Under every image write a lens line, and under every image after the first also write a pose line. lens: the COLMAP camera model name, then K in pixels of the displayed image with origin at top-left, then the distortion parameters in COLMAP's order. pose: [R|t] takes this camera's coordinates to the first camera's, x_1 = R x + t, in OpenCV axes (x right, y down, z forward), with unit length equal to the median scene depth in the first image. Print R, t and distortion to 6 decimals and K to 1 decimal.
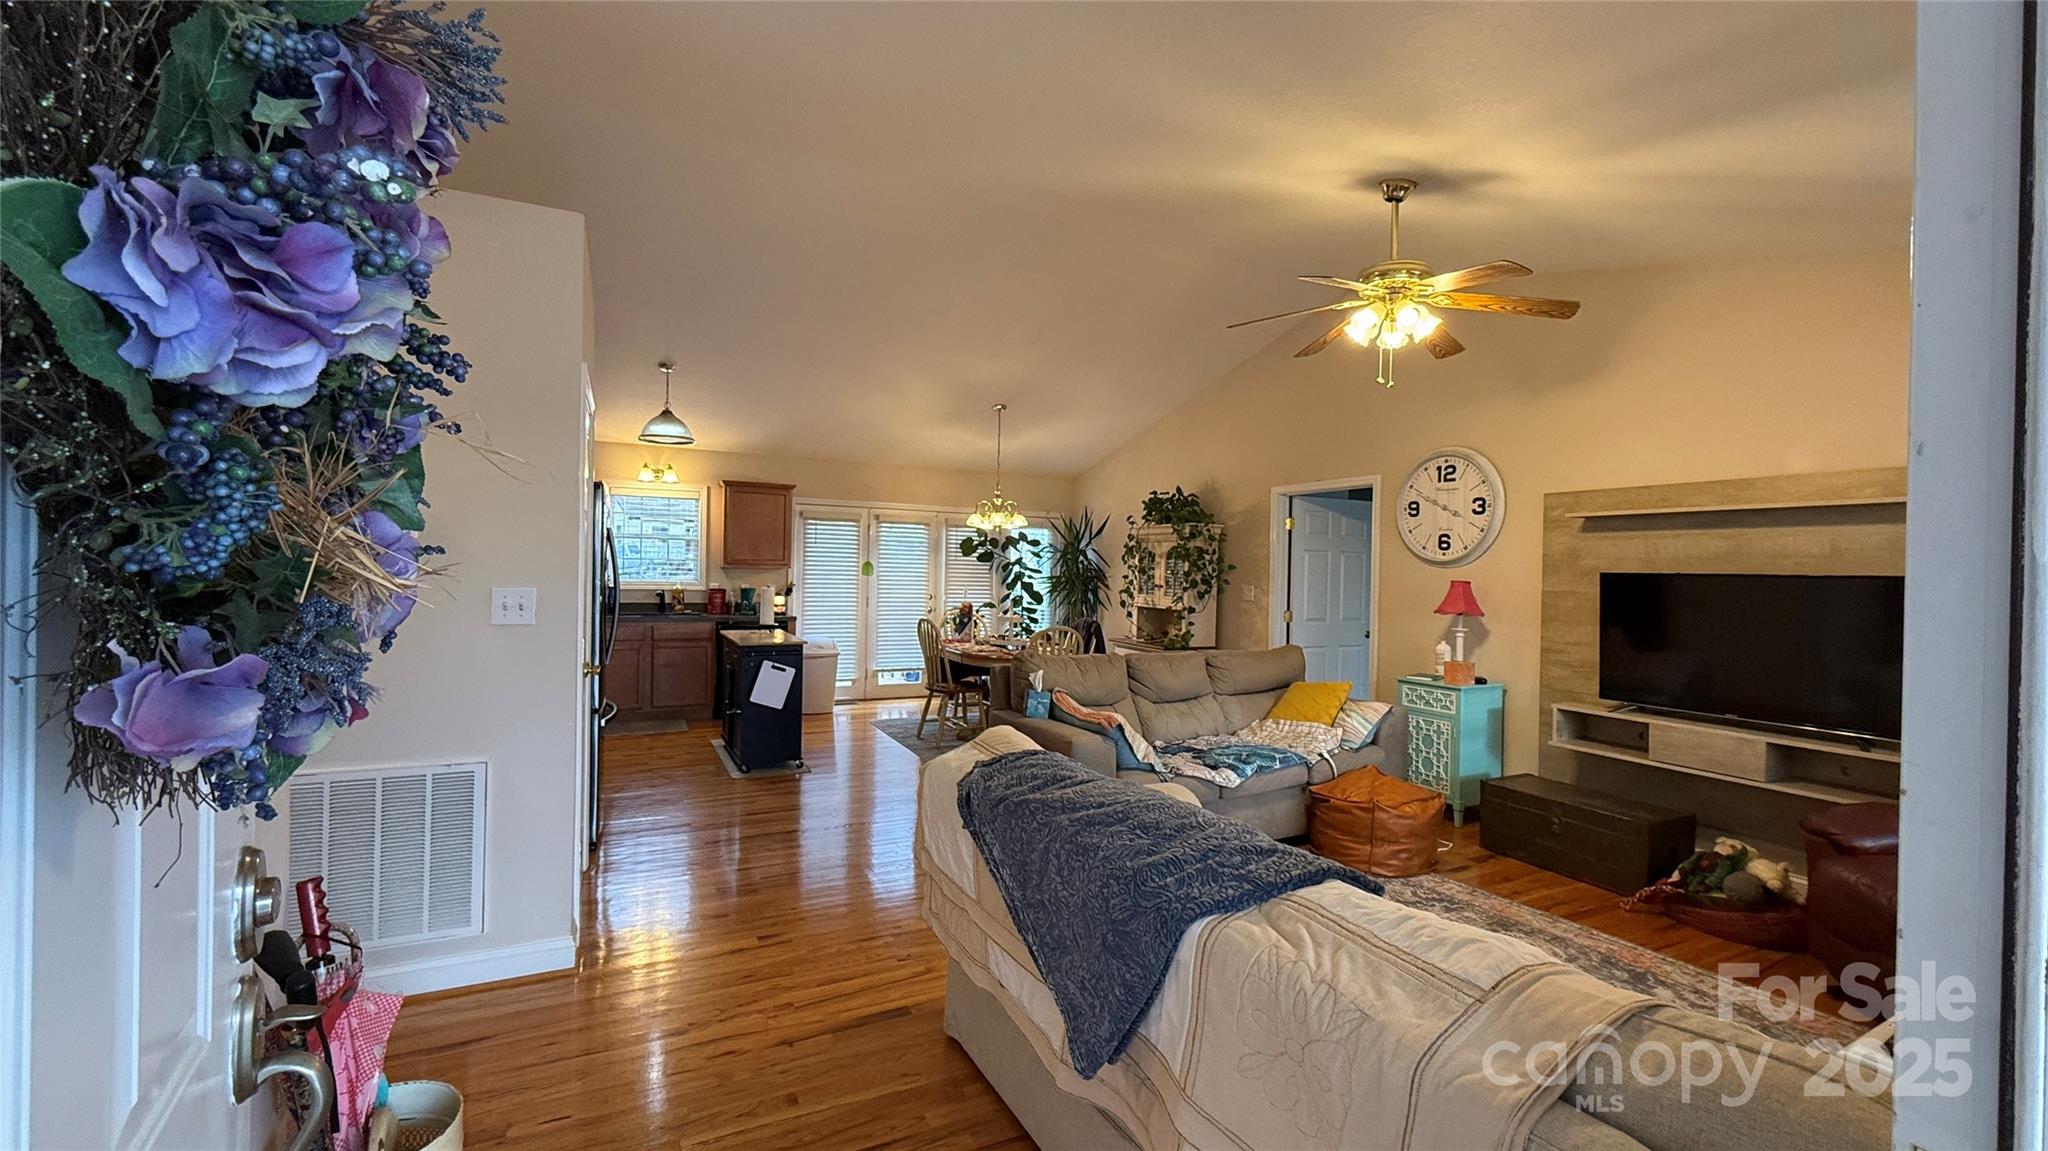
lens RADIAL K [[817.9, 0, 1028.4], [0, 817.9, 571.9], [0, 0, 1]] dist [-0.000497, 0.000019]
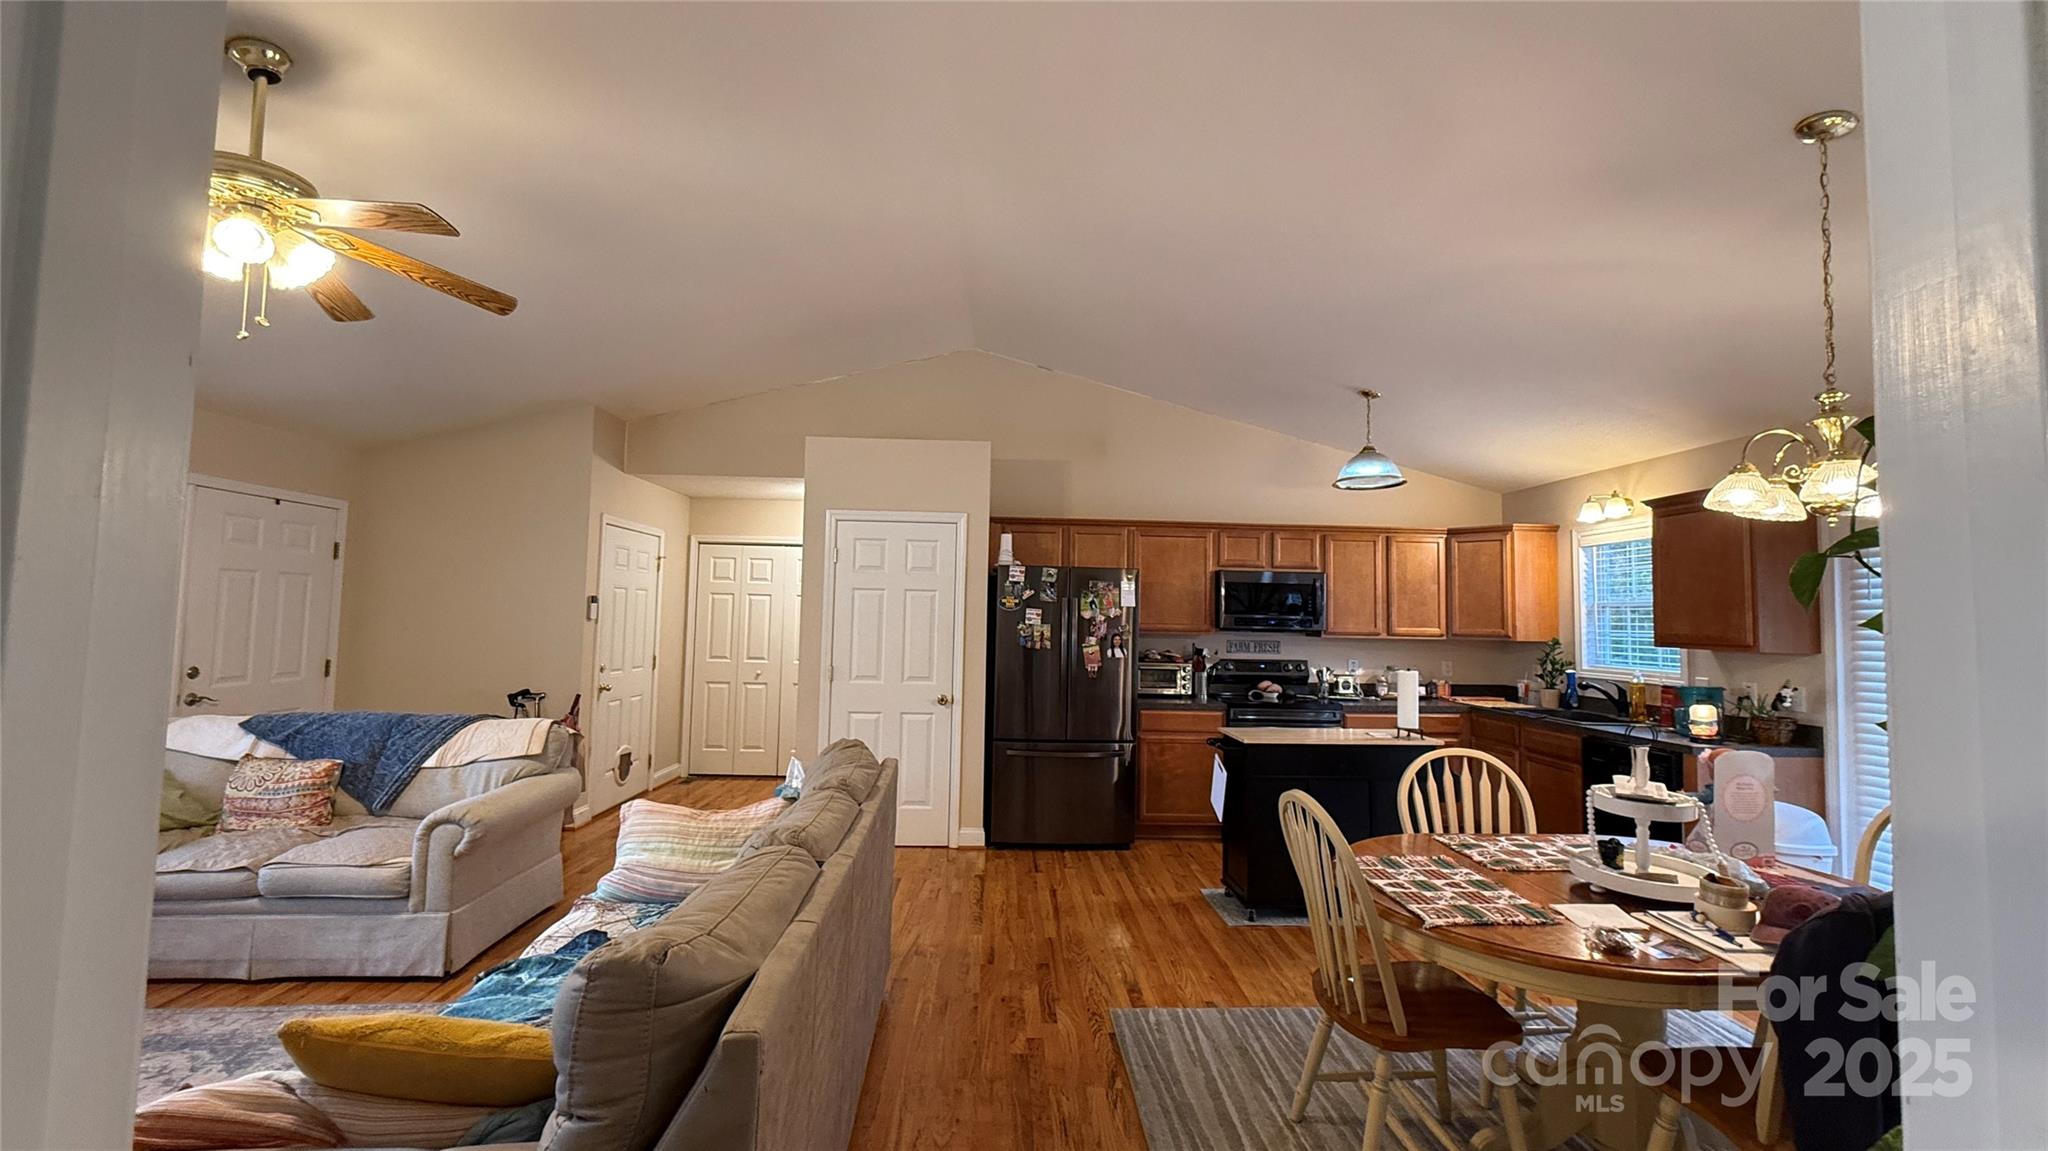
lens RADIAL K [[817.9, 0, 1028.3], [0, 817.9, 574.6], [0, 0, 1]] dist [-0.000497, 0.000019]
pose [[-0.395090, -0.080188, -0.915136, 0.754850], [-0.034800, 0.996774, -0.072317, -0.000098], [0.917983, 0.003276, -0.396606, 1.791333]]
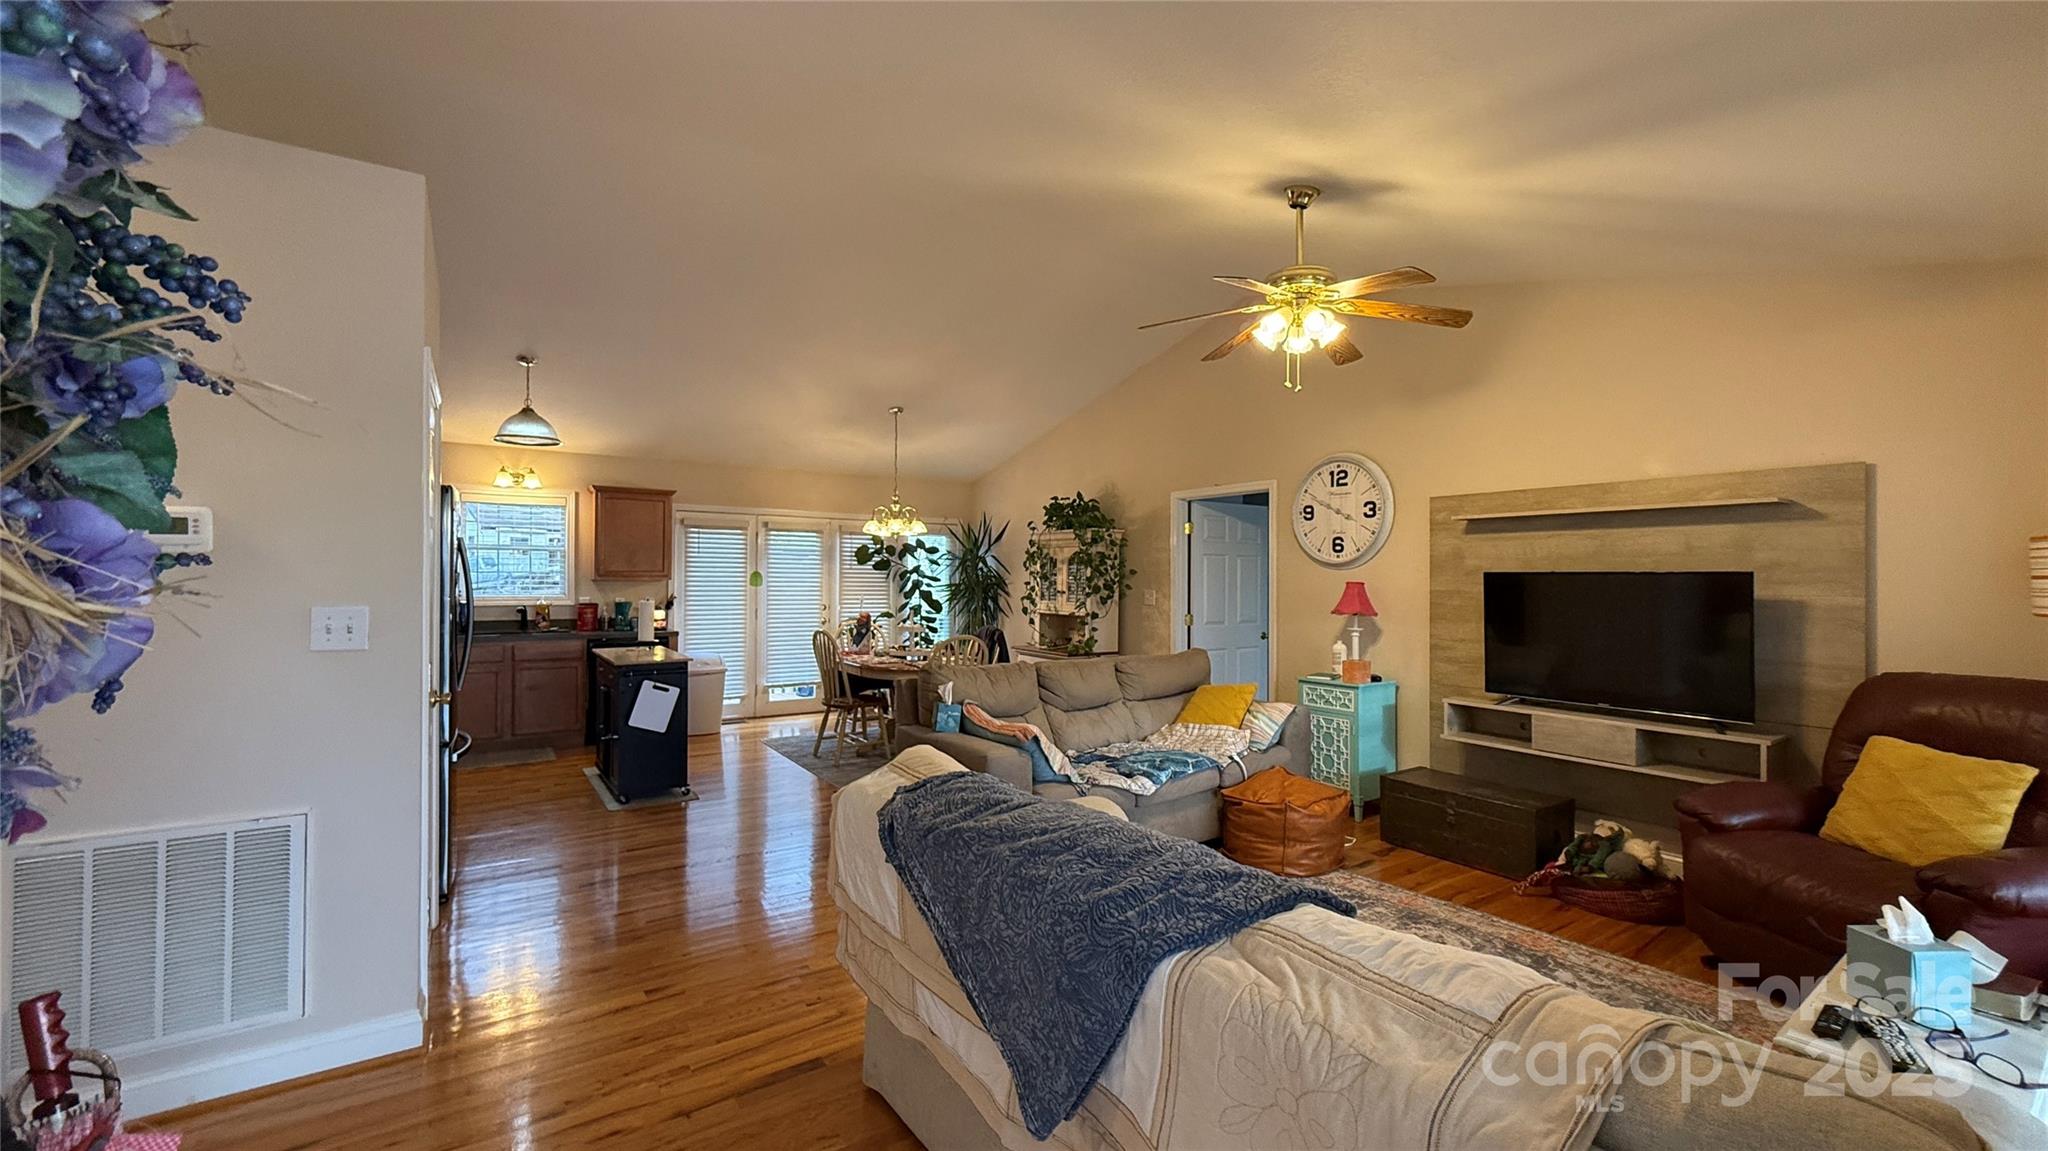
lens RADIAL K [[817.9, 0, 1029.9], [0, 817.9, 572.7], [0, 0, 1]] dist [-0.000497, 0.000019]
pose [[0.990788, -0.014010, 0.134698, -0.023513], [0.015068, 0.999863, -0.006838, 0.000002], [-0.134584, 0.008805, 0.990863, 0.044452]]
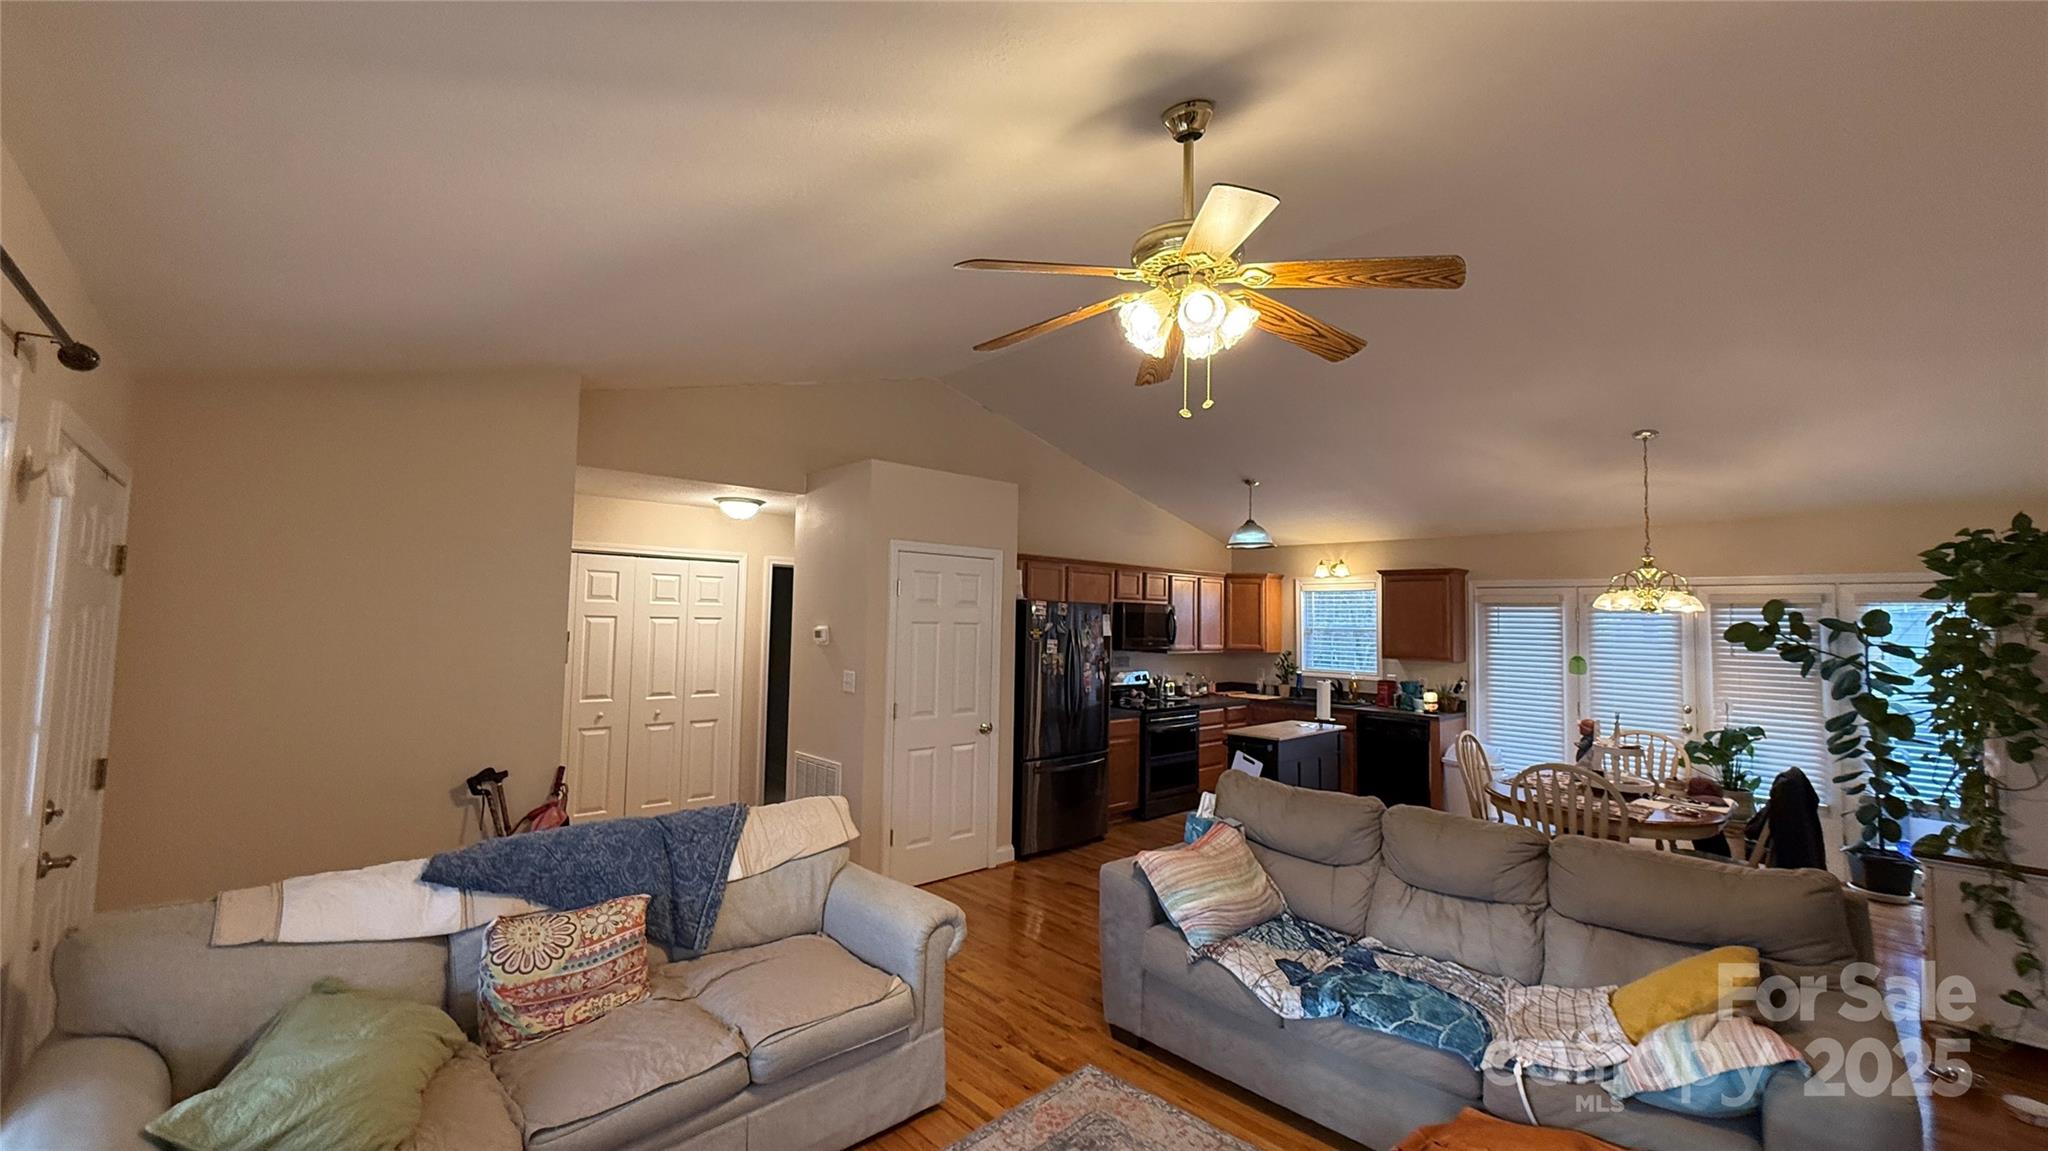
lens RADIAL K [[817.9, 0, 1036.7], [0, 817.9, 568.2], [0, 0, 1]] dist [-0.000497, 0.000019]
pose [[0.305929, -0.076944, -0.948940, 0.966330], [-0.018170, 0.996075, -0.086624, -0.046460], [0.951881, 0.043743, 0.303330, 0.660889]]
